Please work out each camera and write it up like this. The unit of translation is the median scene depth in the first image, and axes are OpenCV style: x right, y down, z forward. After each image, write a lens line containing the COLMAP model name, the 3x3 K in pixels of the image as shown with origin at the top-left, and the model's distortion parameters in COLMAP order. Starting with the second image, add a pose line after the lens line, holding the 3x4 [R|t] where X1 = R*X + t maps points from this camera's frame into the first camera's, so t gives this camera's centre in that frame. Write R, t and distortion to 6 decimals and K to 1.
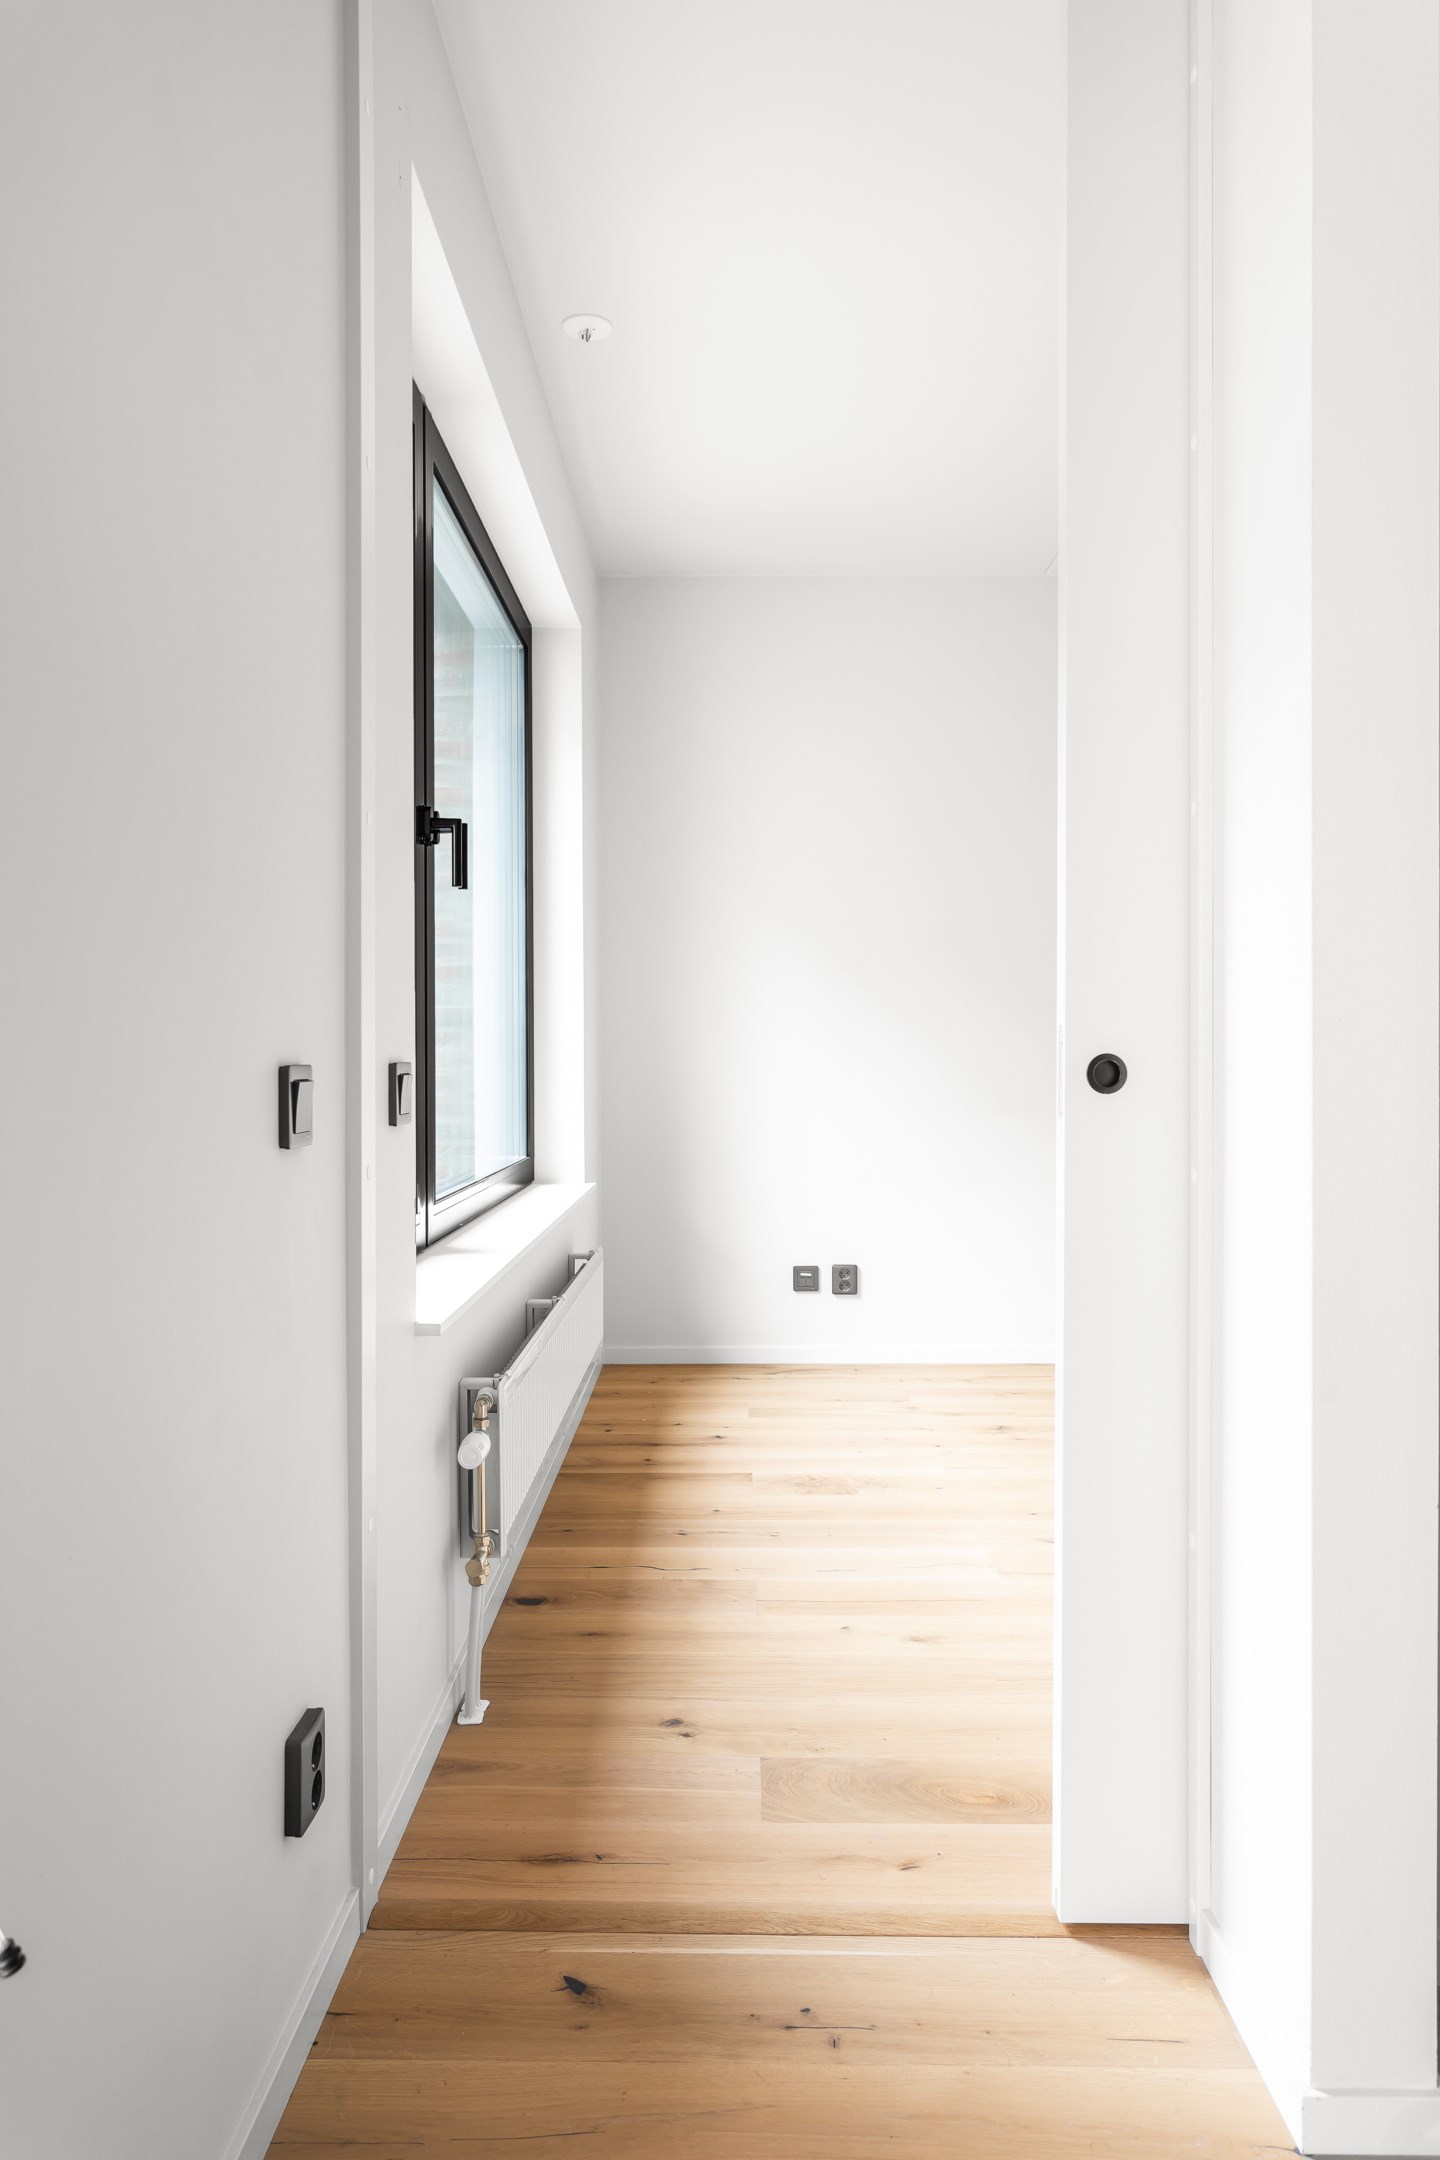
lens RADIAL K [[1550.6, 0, 718.1], [0, 1550.6, 1075.8], [0, 0, 1]] dist [-0.000581, -0.000079]
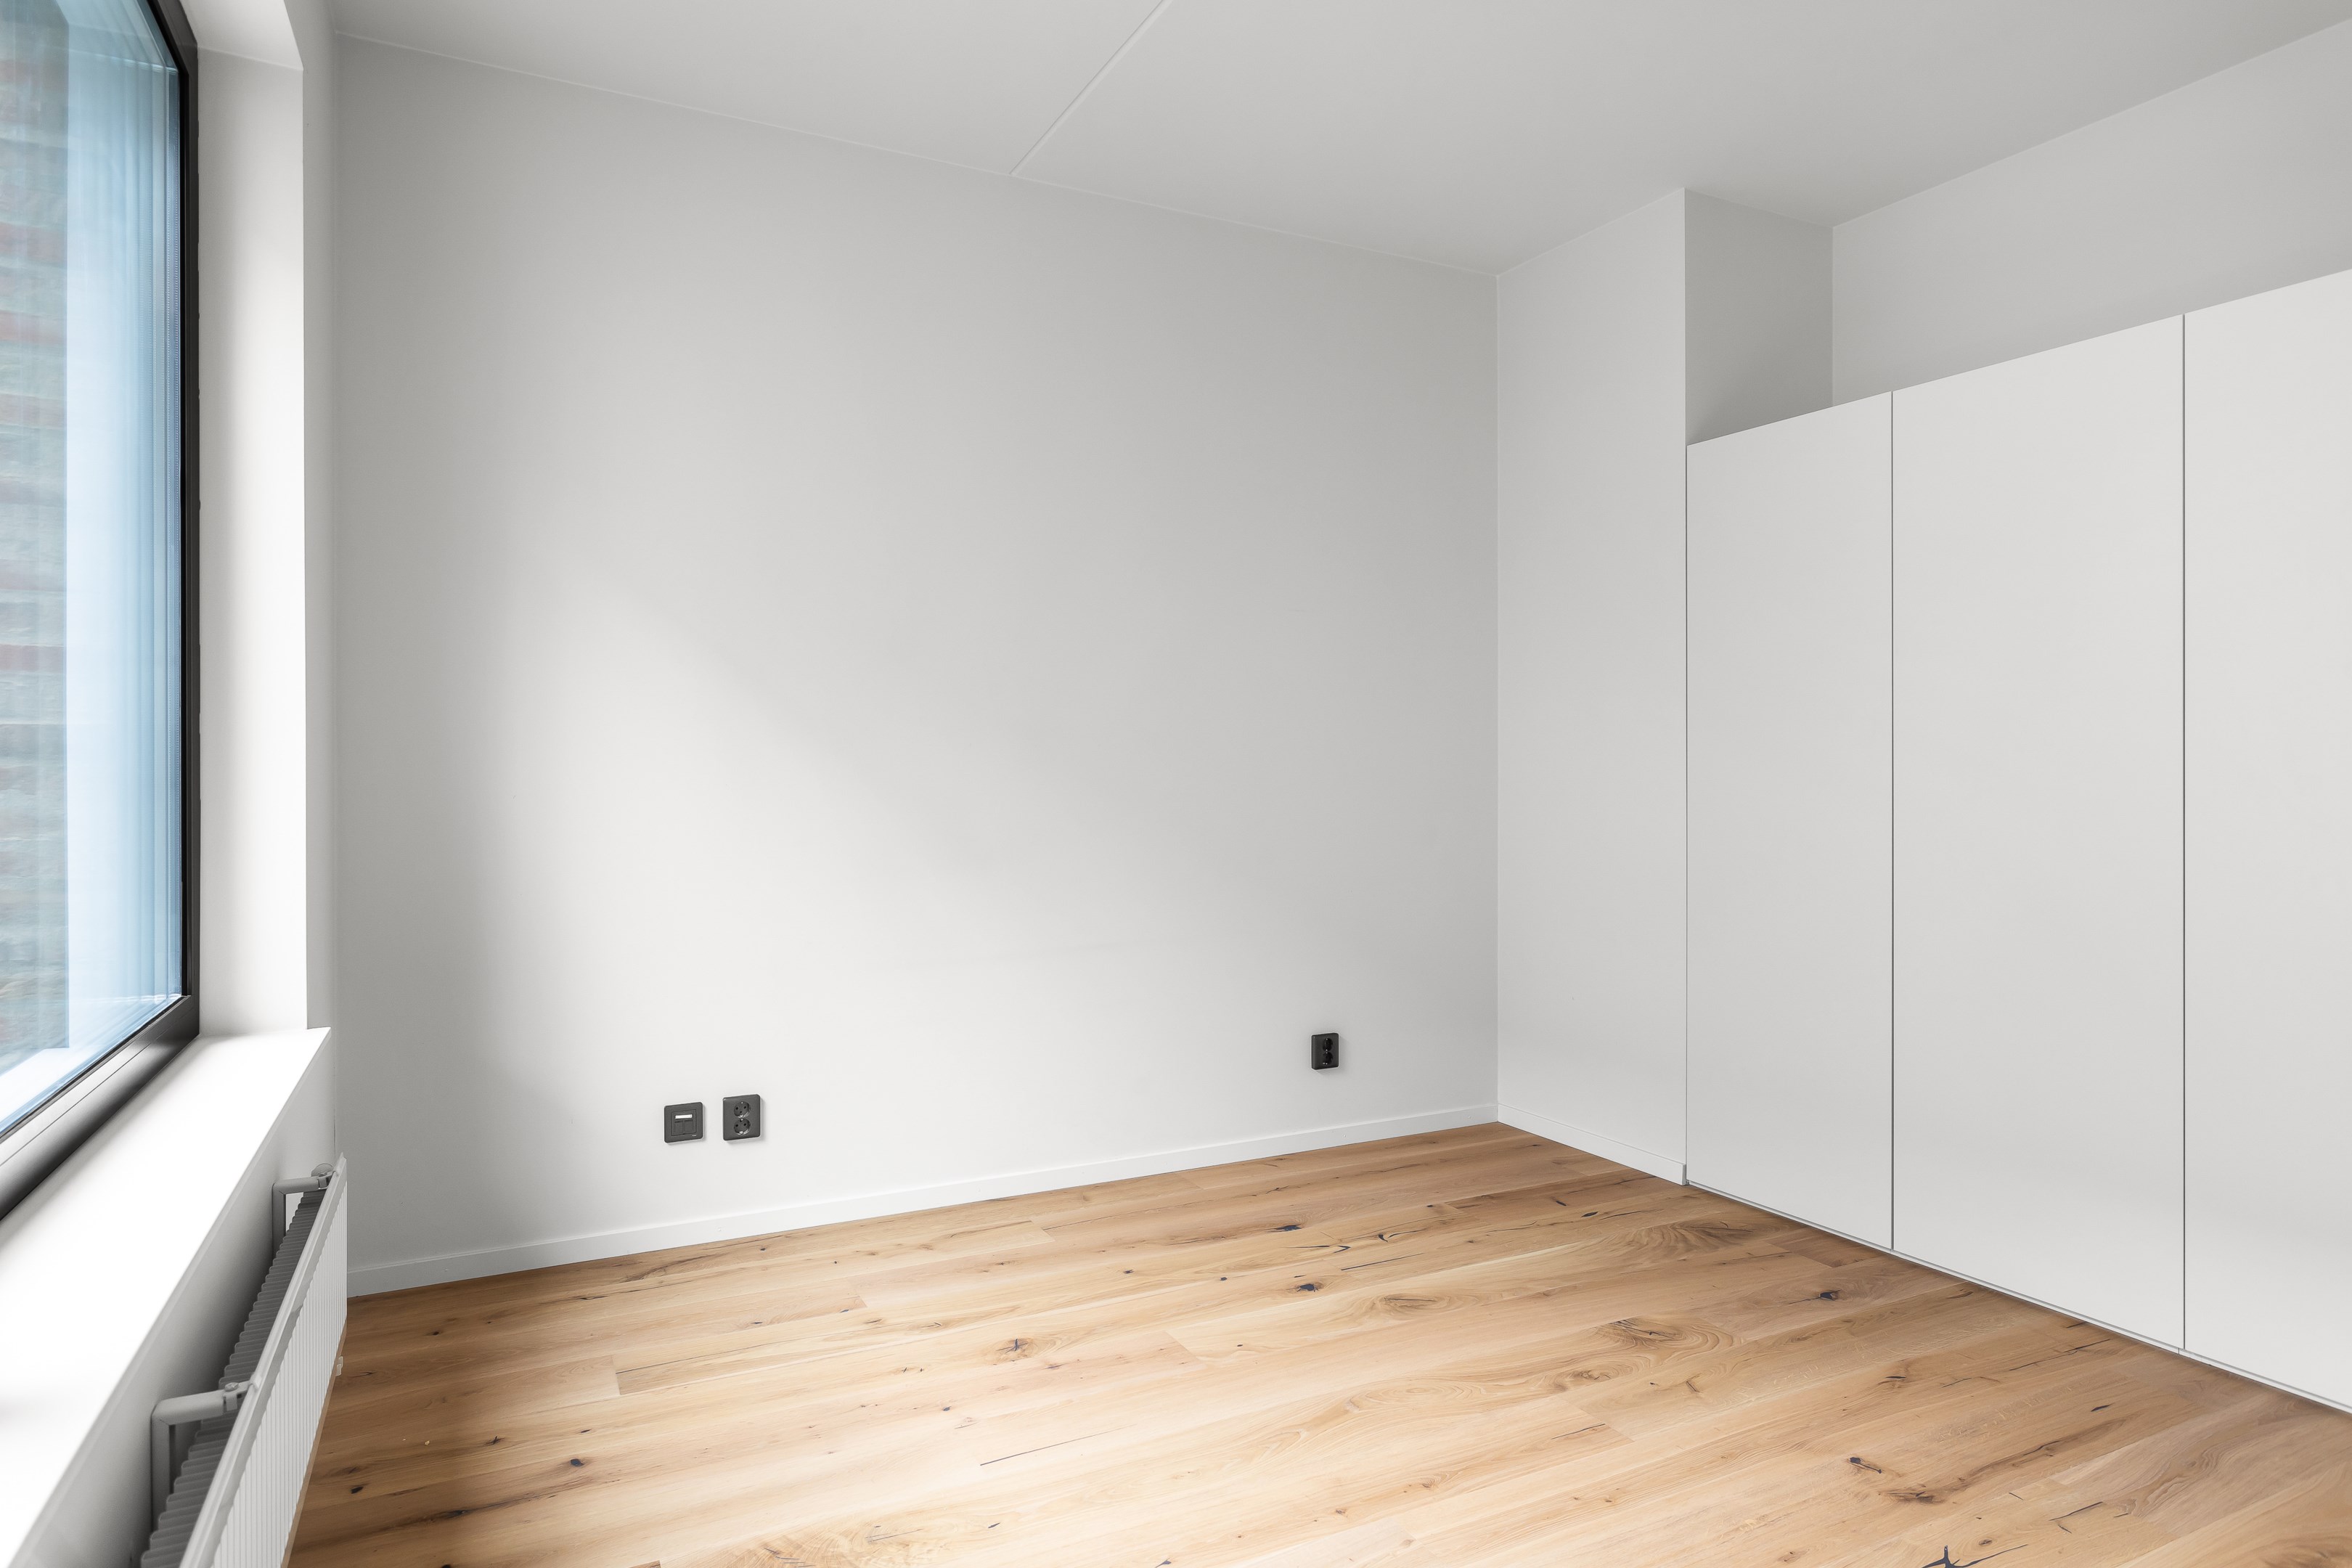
lens RADIAL K [[1364.4, 0, 1180.5], [0, 1364.4, 779.3], [0, 0, 1]] dist [-0.000985, -0.000125]
pose [[0.884592, 0.000933, 0.466364, -0.035338], [0.003219, 0.999962, -0.008106, -0.019149], [-0.466354, 0.008671, 0.884556, 0.396658]]
